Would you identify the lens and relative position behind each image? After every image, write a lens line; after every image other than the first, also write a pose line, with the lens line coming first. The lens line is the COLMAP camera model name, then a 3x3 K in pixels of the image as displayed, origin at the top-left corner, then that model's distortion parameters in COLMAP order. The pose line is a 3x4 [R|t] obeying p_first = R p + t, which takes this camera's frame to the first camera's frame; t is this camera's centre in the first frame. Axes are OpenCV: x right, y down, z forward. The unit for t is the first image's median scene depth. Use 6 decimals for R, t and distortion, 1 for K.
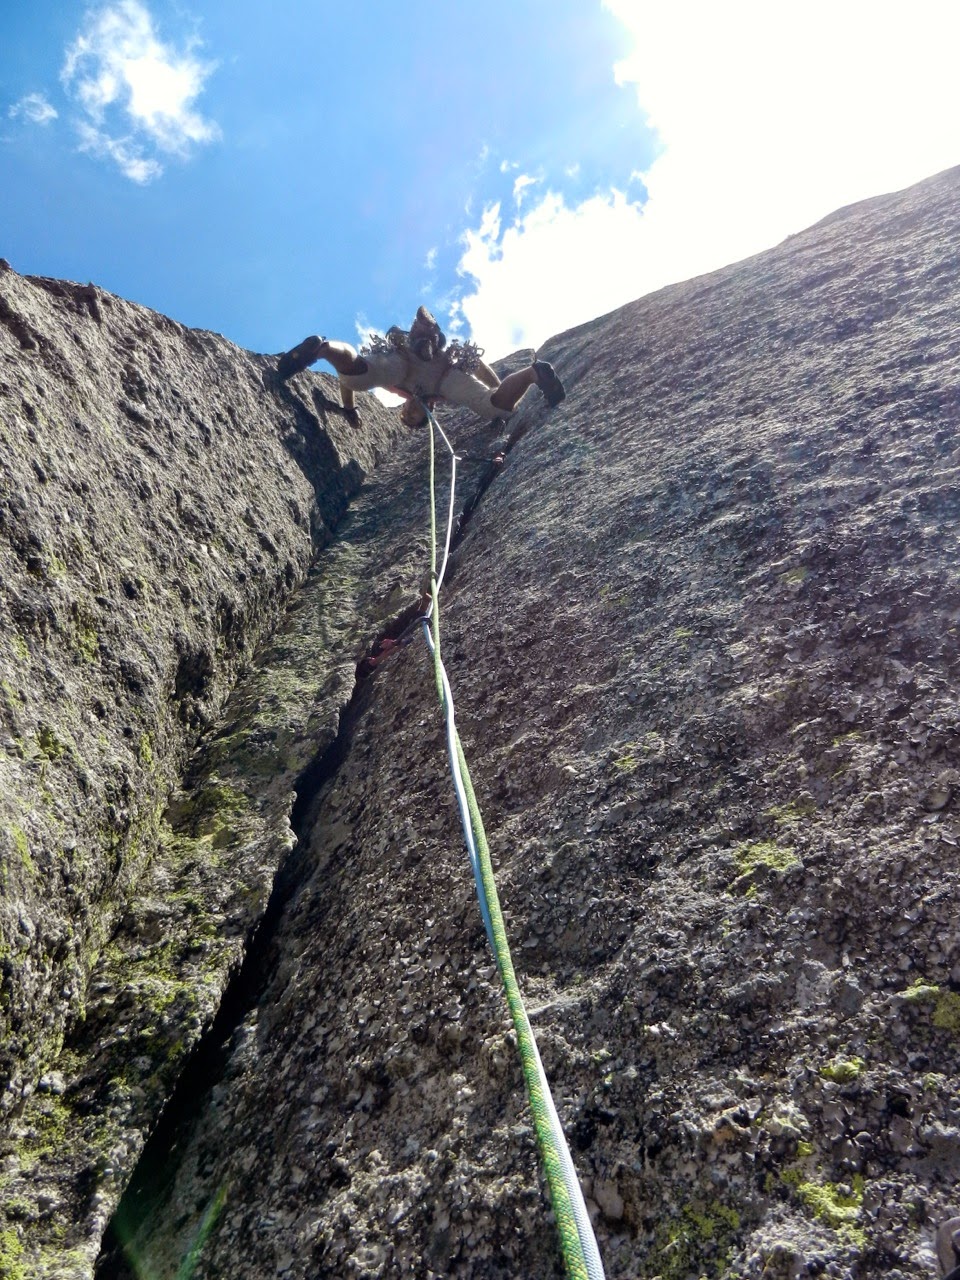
lens RADIAL K [[946.1, 0, 477.0], [0, 946.1, 639.5], [0, 0, 1]] dist [0.002448, 0.002727]
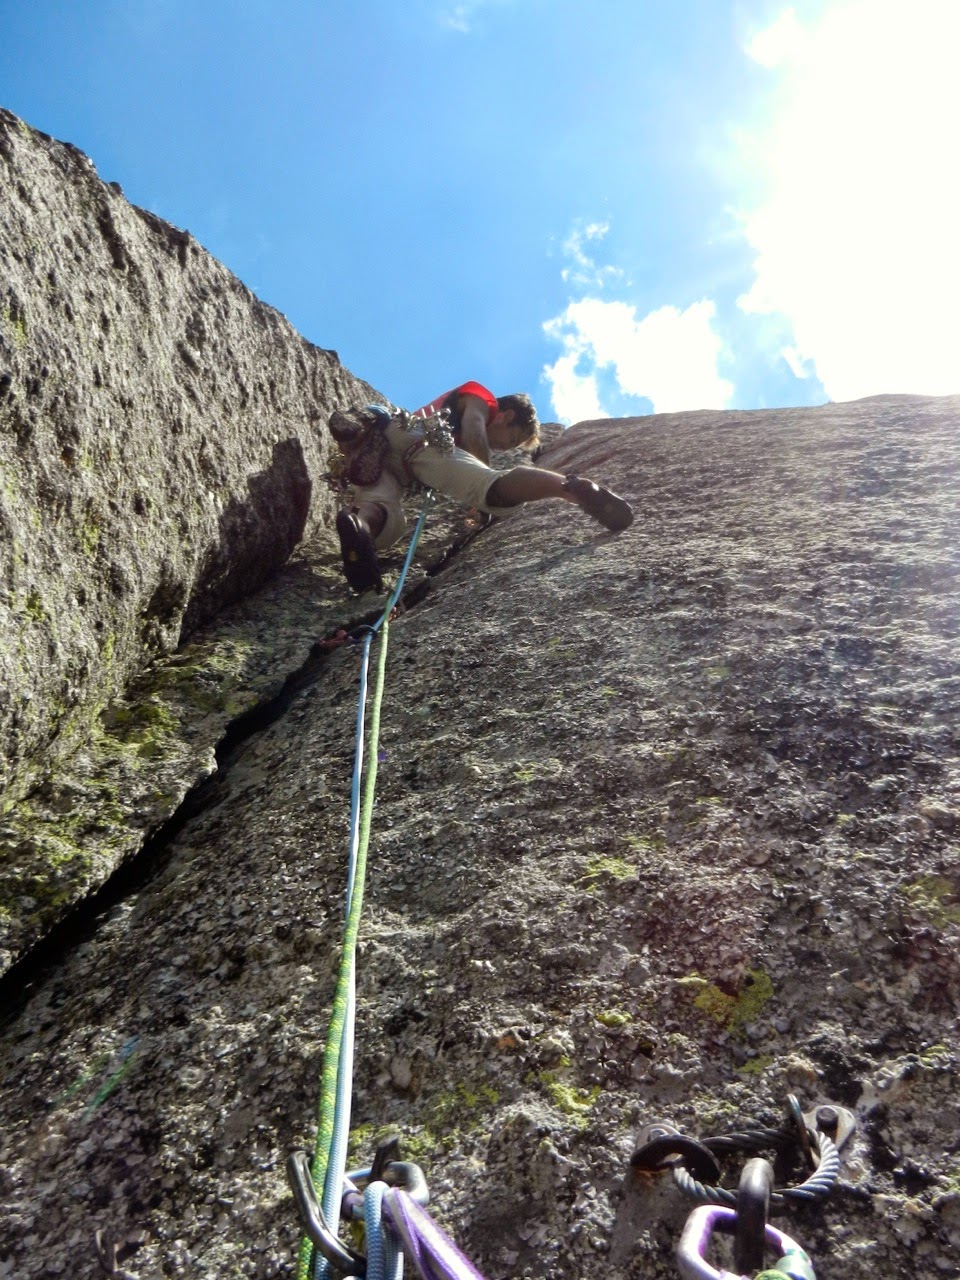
lens RADIAL K [[946.1, 0, 477.0], [0, 946.1, 639.5], [0, 0, 1]] dist [0.002448, 0.002727]
pose [[0.951380, 0.305616, 0.038401, 0.008659], [-0.303058, 0.951039, -0.060663, 0.059222], [-0.055061, 0.046076, 0.997419, -0.132884]]
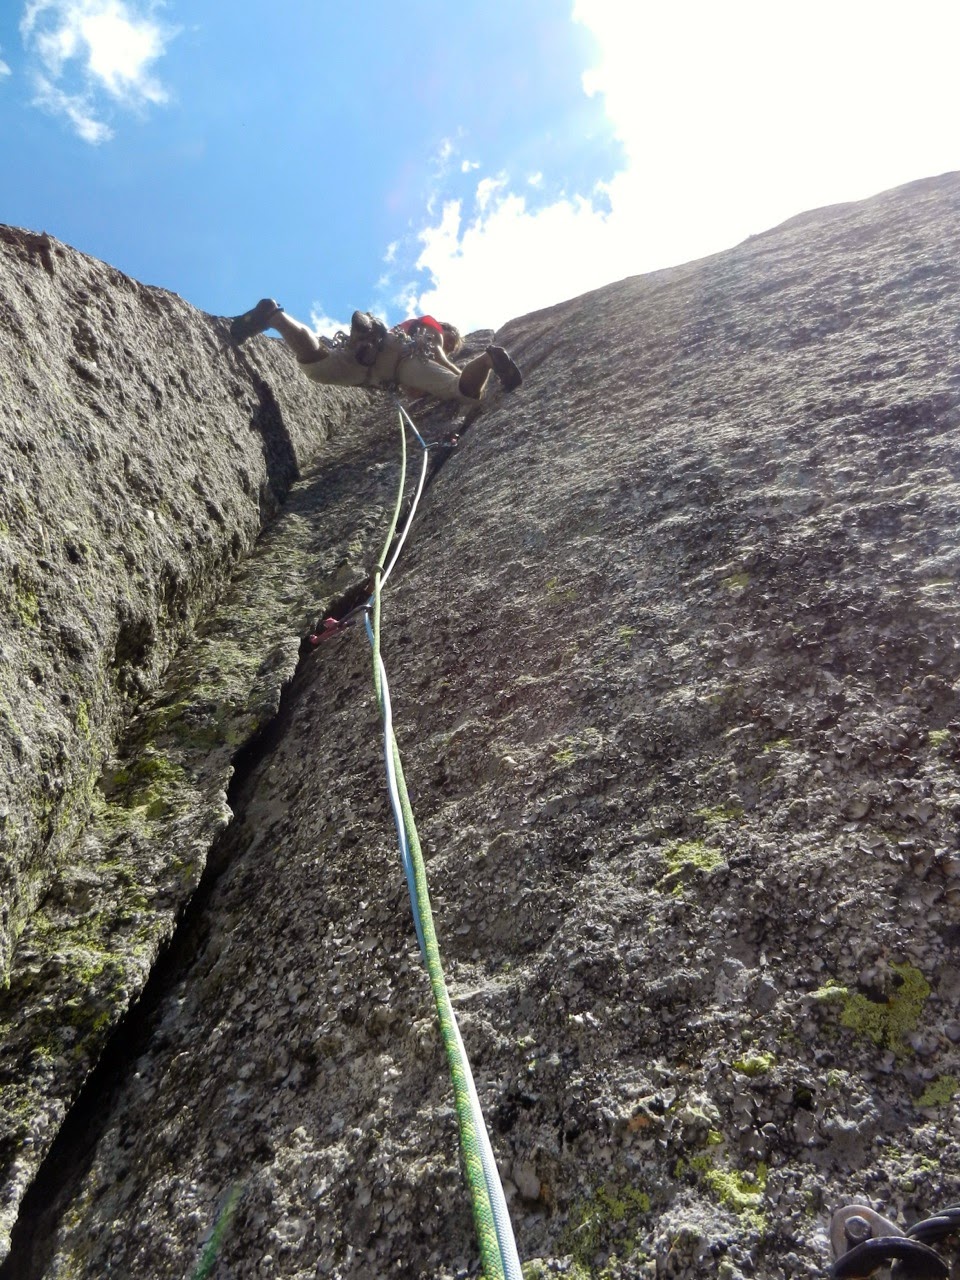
lens RADIAL K [[946.1, 0, 477.0], [0, 946.1, 639.5], [0, 0, 1]] dist [0.002448, 0.002727]
pose [[0.996509, 0.055722, 0.062170, -0.007106], [-0.057110, 0.998152, 0.020774, -0.011654], [-0.060898, -0.024252, 0.997849, -0.011874]]
